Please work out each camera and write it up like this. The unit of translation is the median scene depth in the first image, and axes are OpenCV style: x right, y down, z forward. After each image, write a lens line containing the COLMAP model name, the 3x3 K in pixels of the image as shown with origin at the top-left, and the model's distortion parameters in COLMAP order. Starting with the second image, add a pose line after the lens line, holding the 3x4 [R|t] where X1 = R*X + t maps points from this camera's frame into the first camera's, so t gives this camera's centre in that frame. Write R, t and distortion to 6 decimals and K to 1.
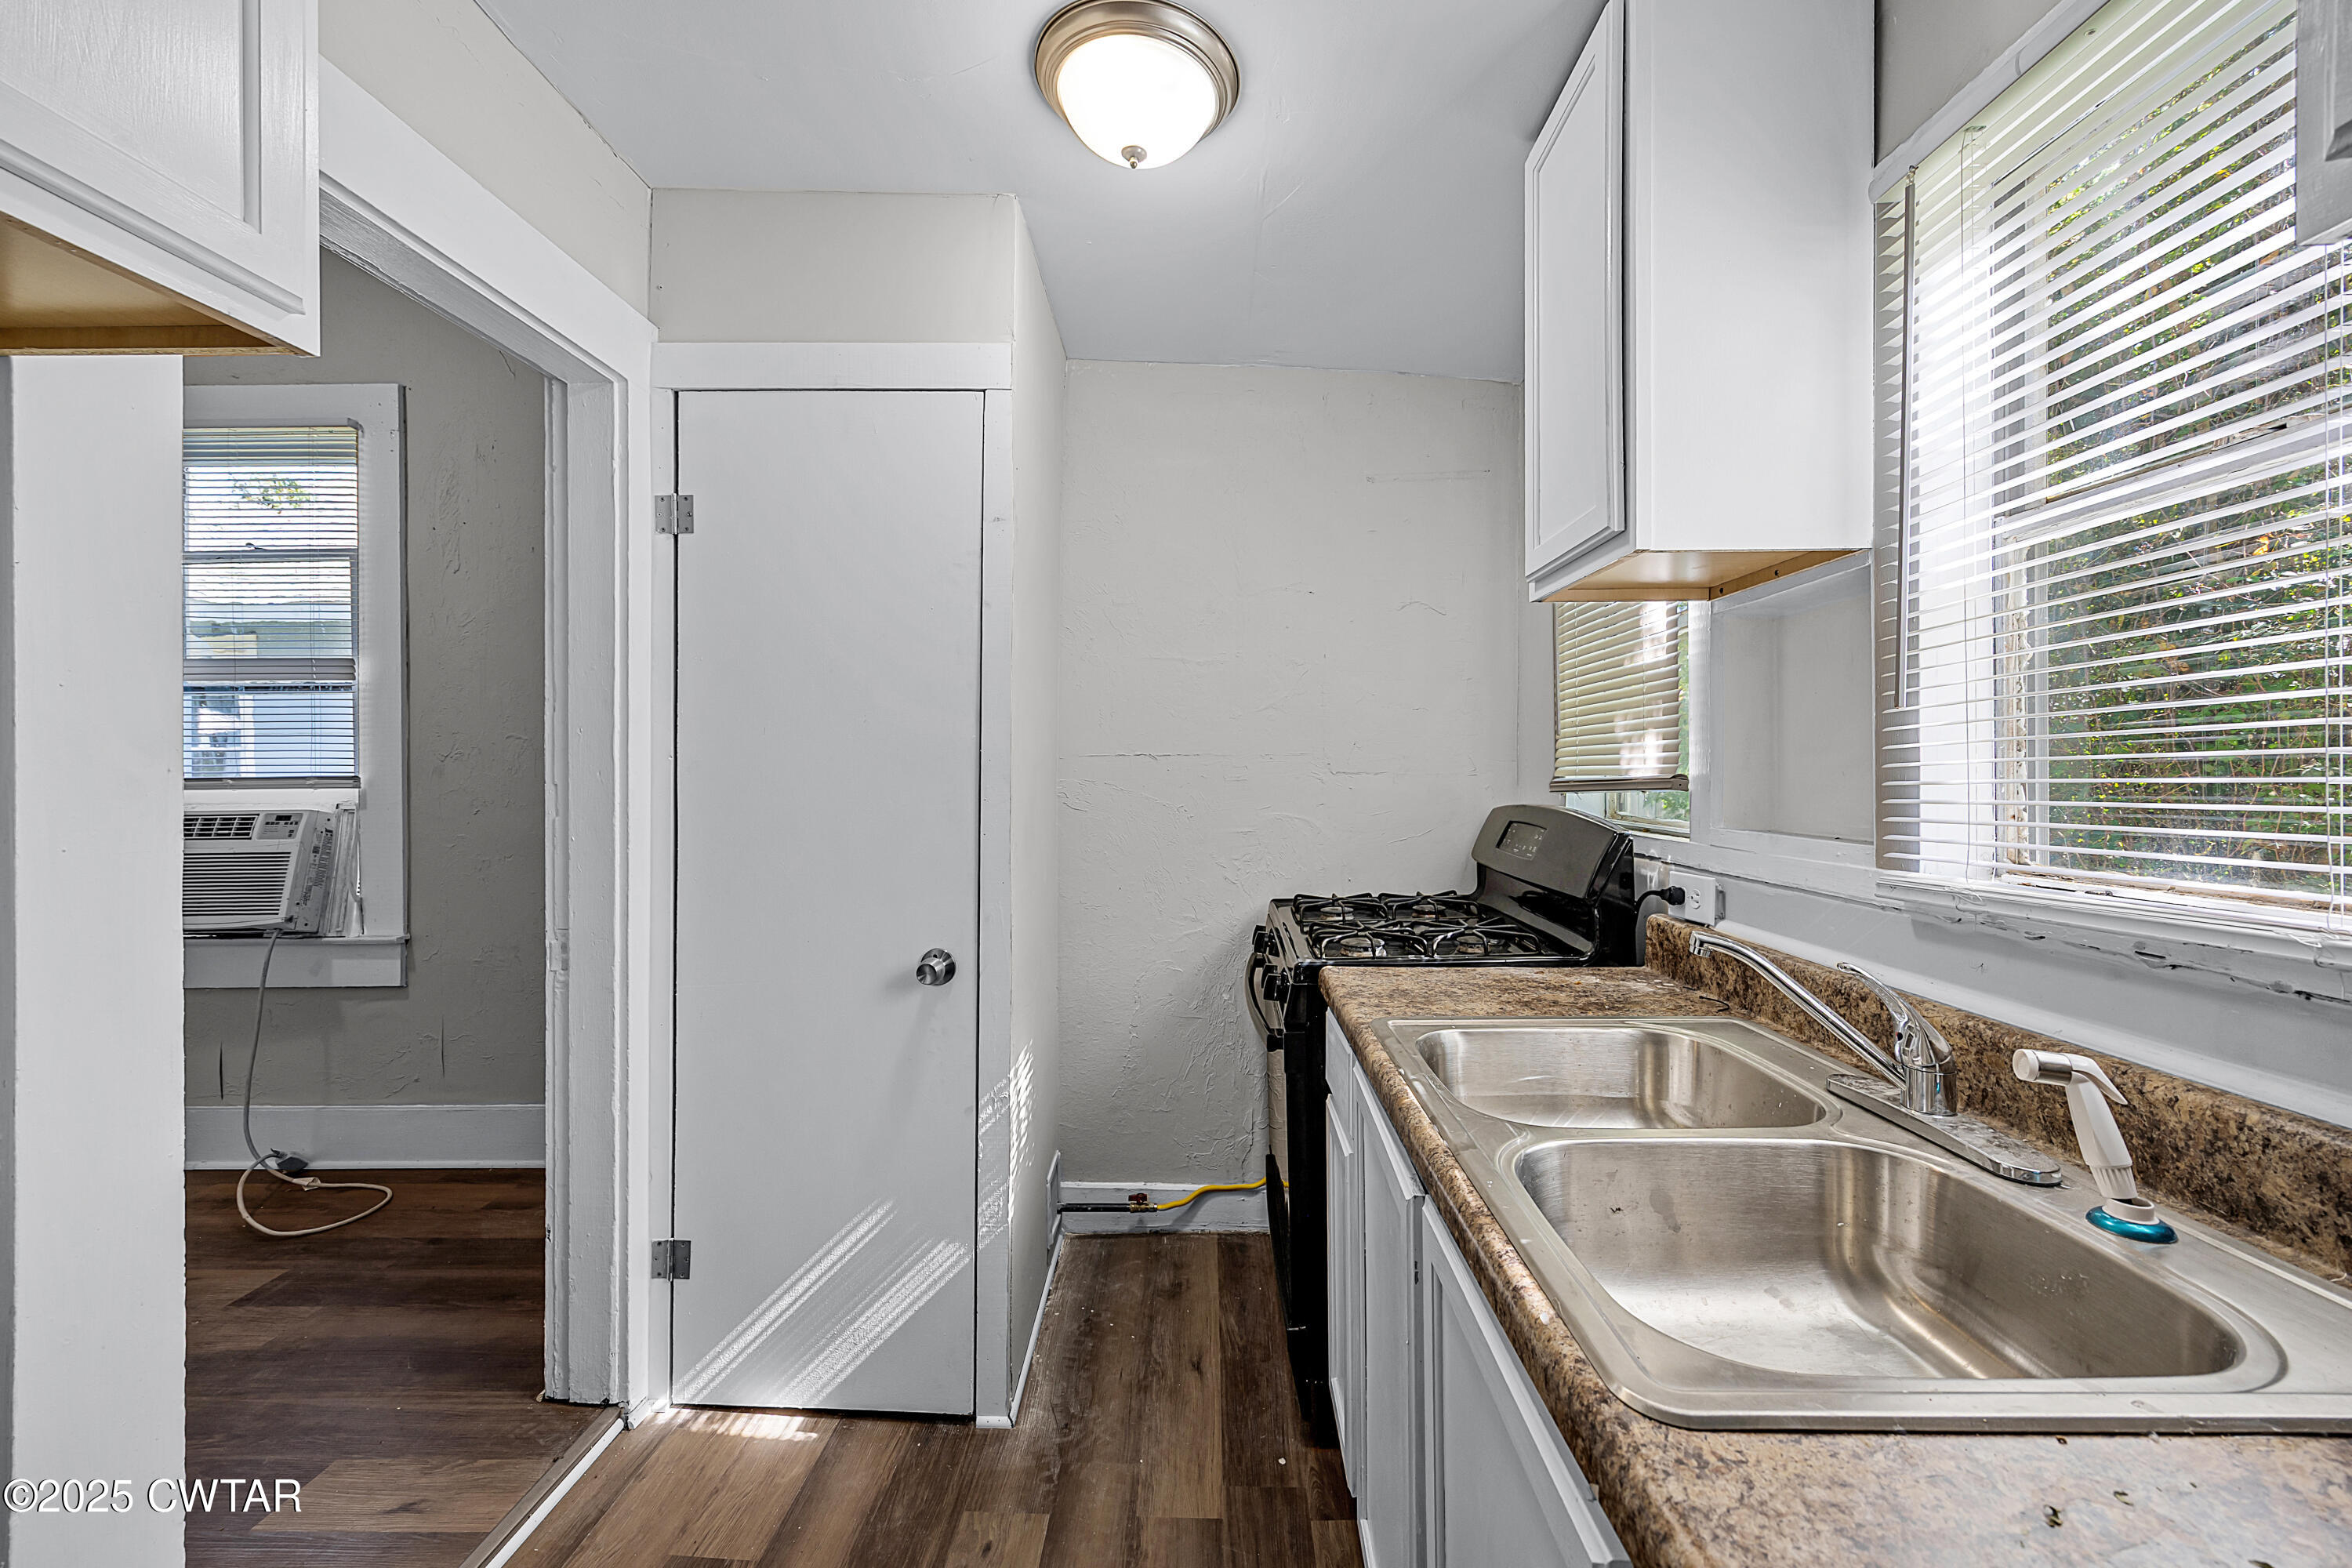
lens RADIAL K [[907.1, 0, 1173.7], [0, 907.1, 777.0], [0, 0, 1]] dist [0.000489, 0.000467]
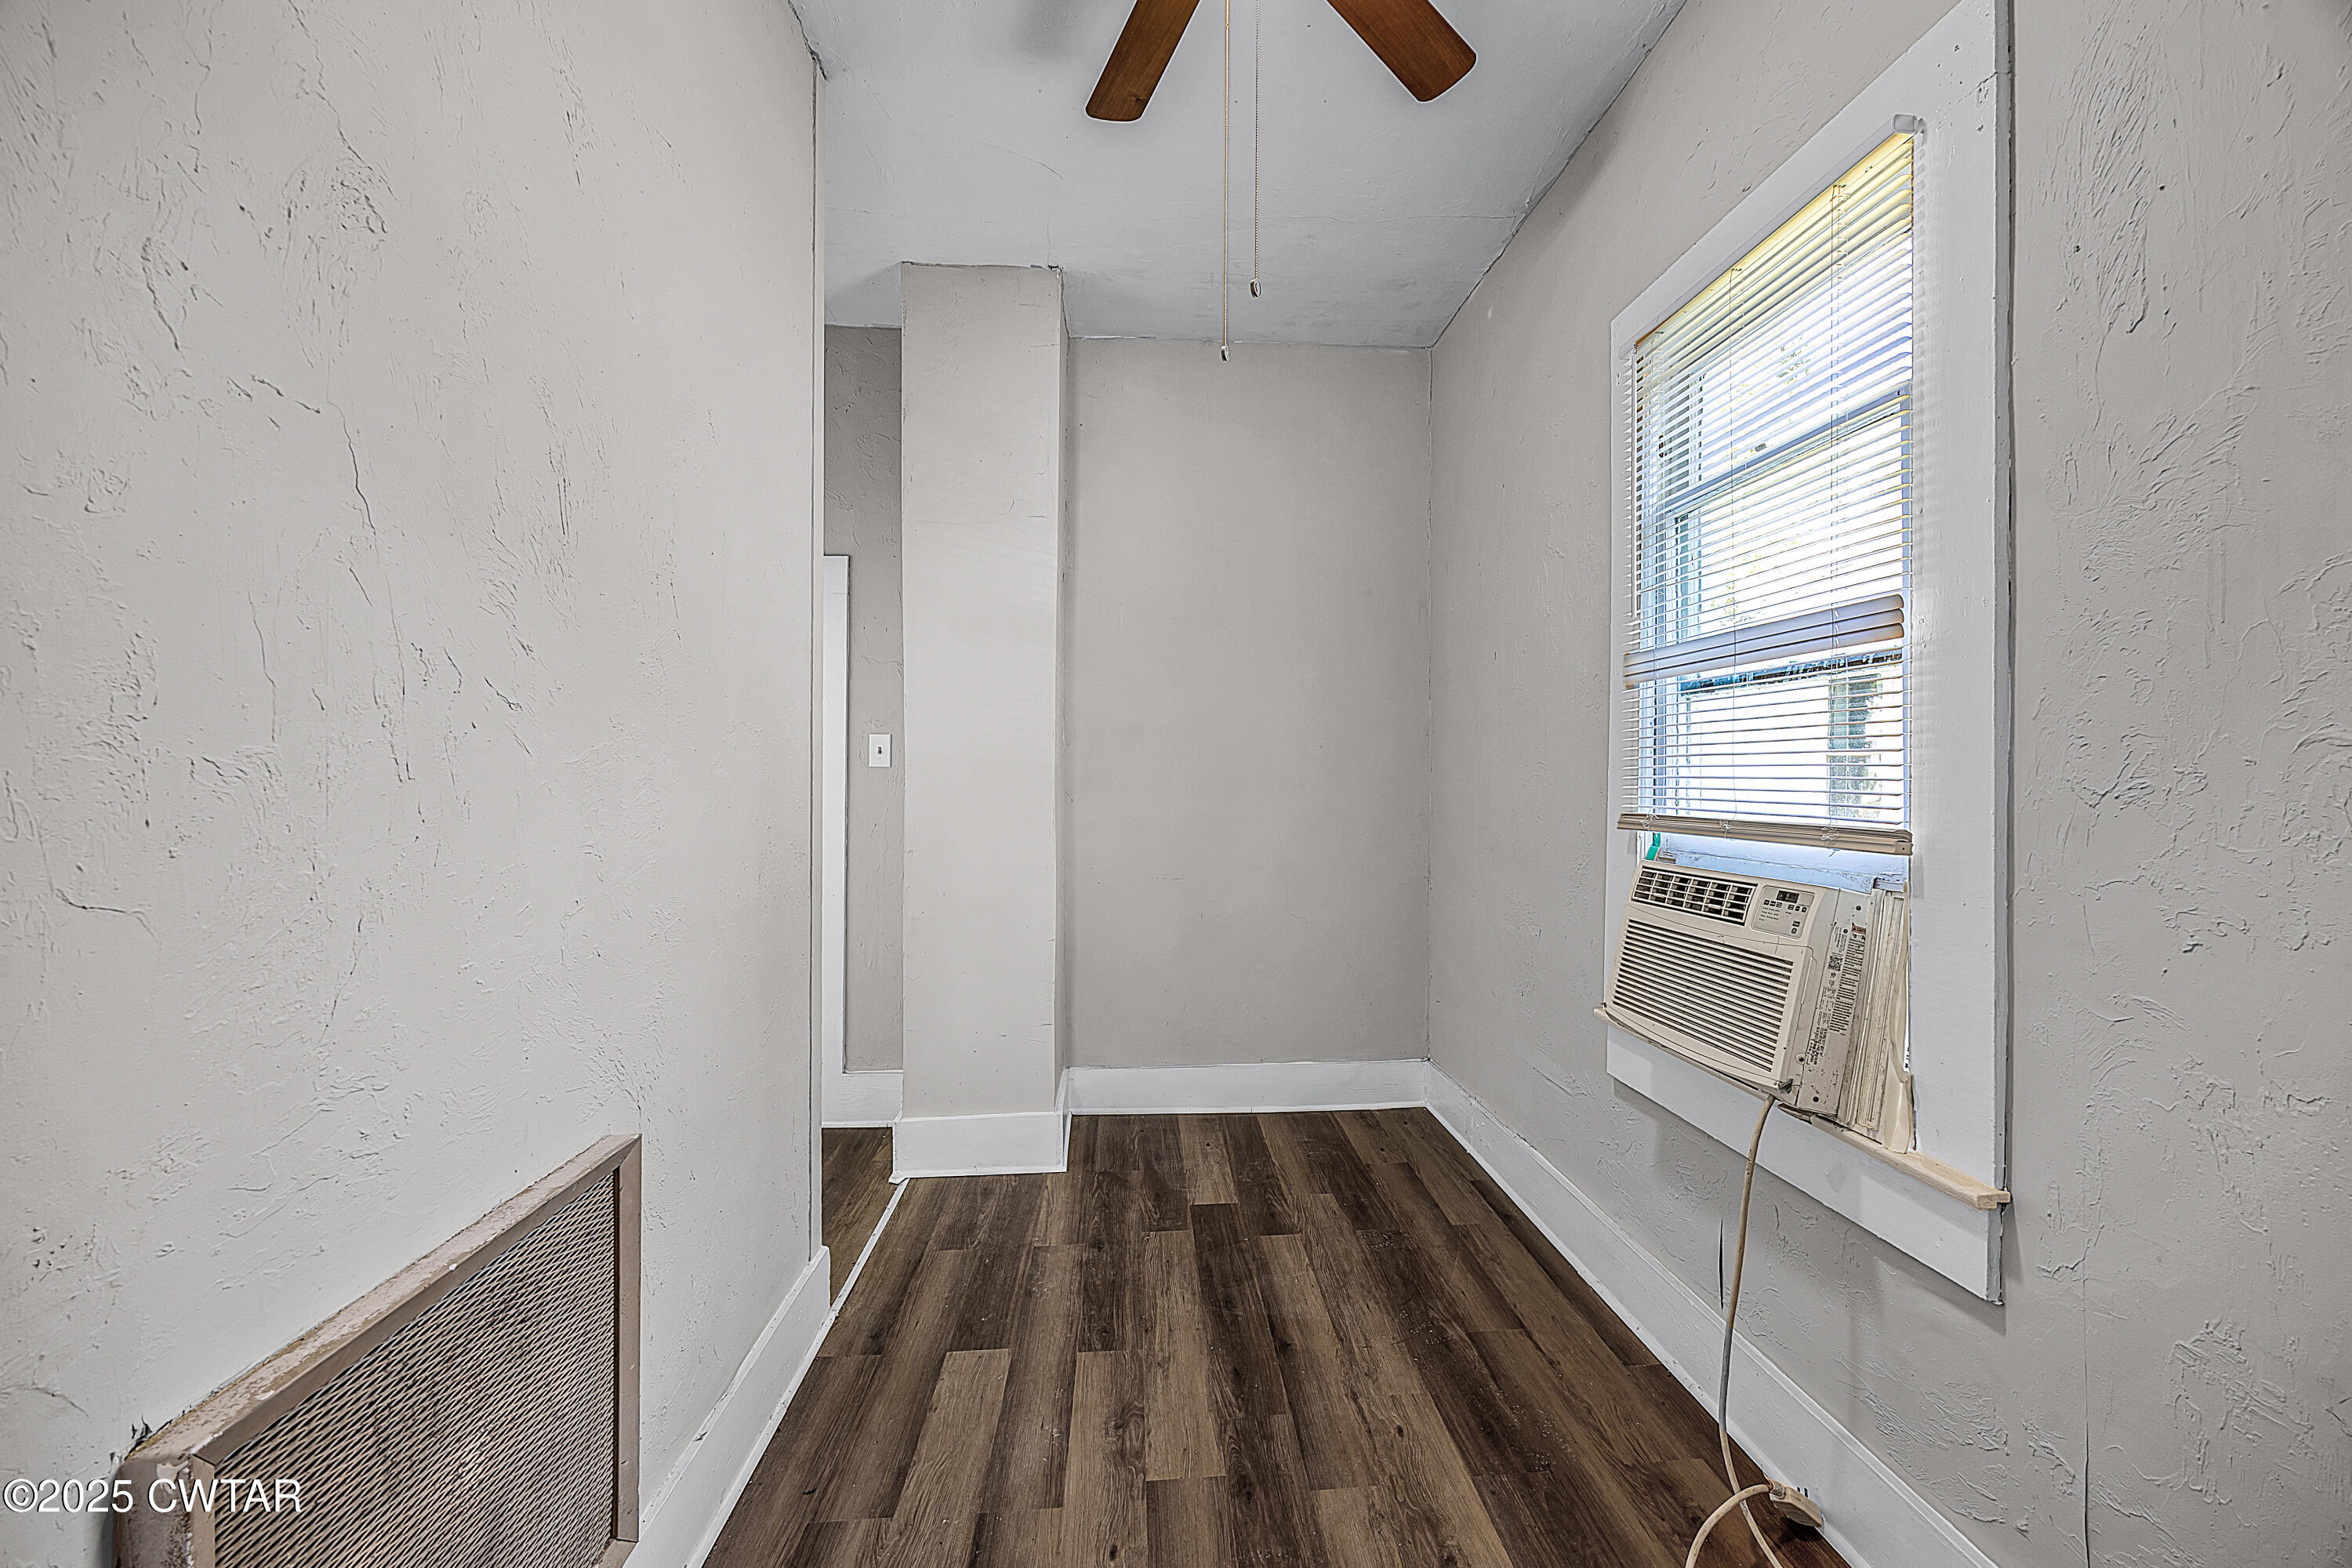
lens RADIAL K [[907.1, 0, 1186.9], [0, 907.1, 771.5], [0, 0, 1]] dist [0.000489, 0.000467]
pose [[0.084506, 0.005062, -0.996410, -0.446687], [-0.004598, 0.999978, 0.004690, -0.034284], [0.996412, 0.004185, 0.084527, 0.577131]]
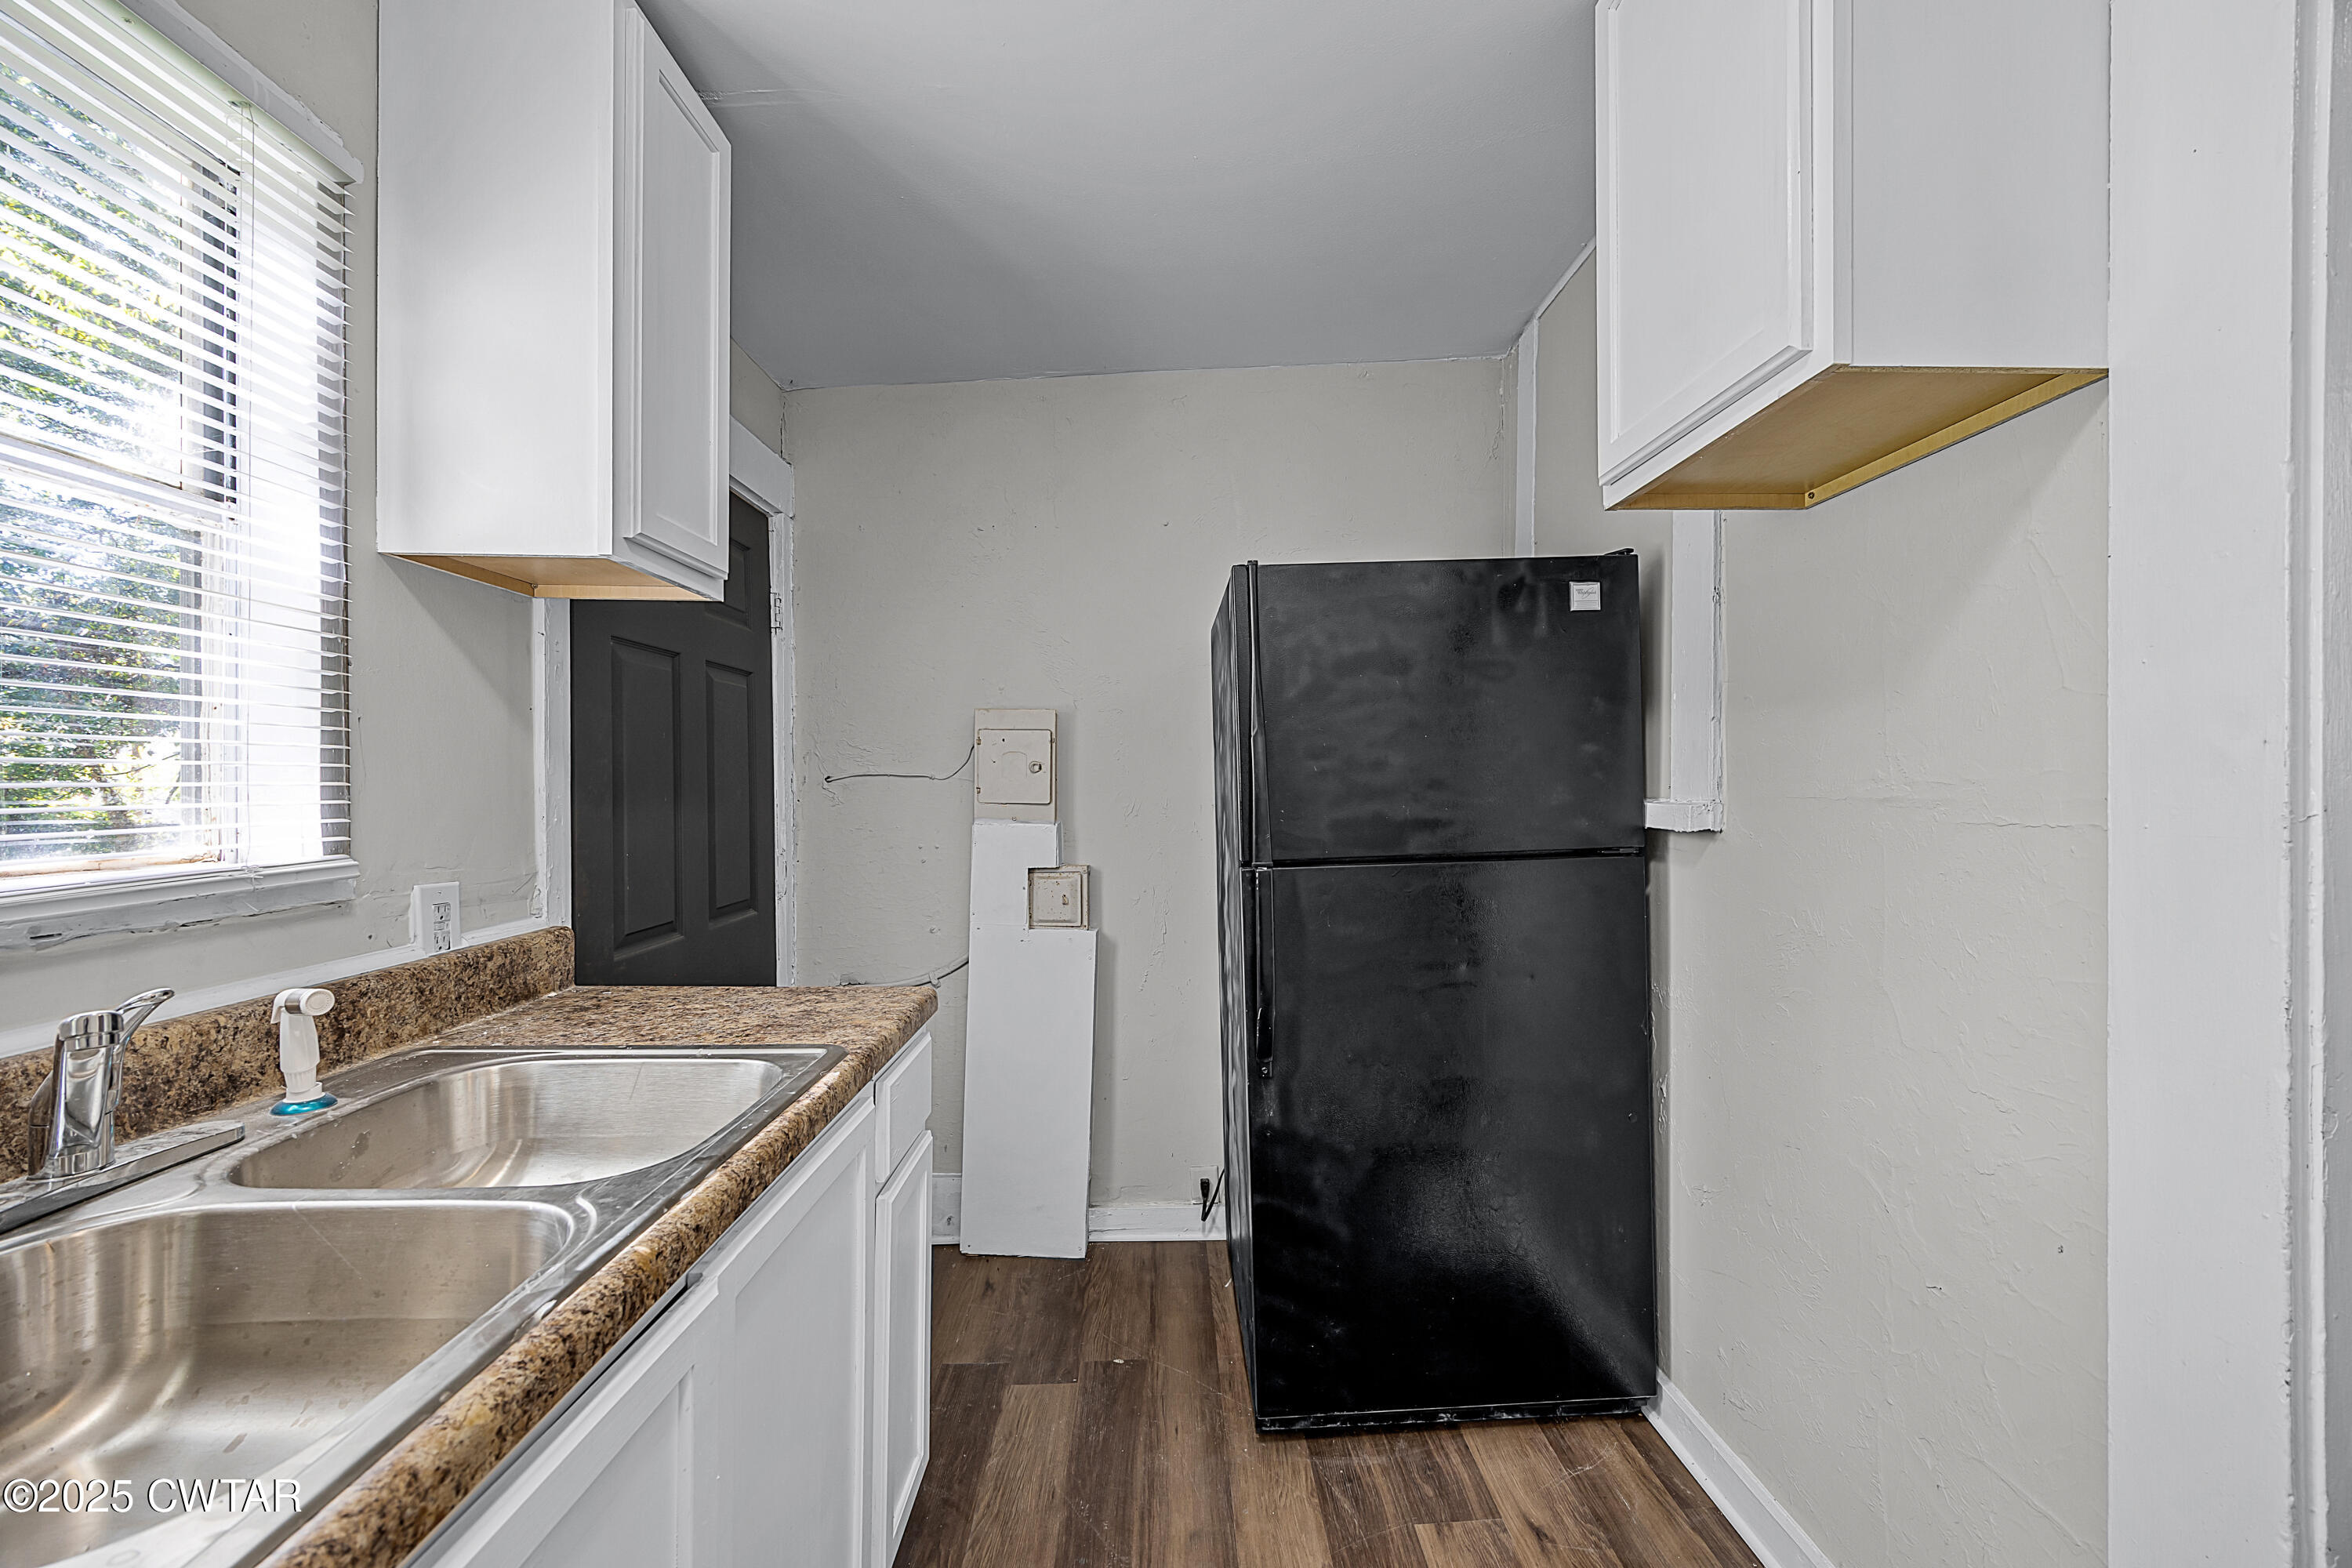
lens RADIAL K [[907.1, 0, 1194.1], [0, 907.1, 787.1], [0, 0, 1]] dist [0.000489, 0.000467]
pose [[-0.998237, 0.009201, -0.058644, -0.034042], [0.008859, 0.999942, 0.006088, 0.012207], [0.058697, 0.005557, -0.998260, 0.622890]]
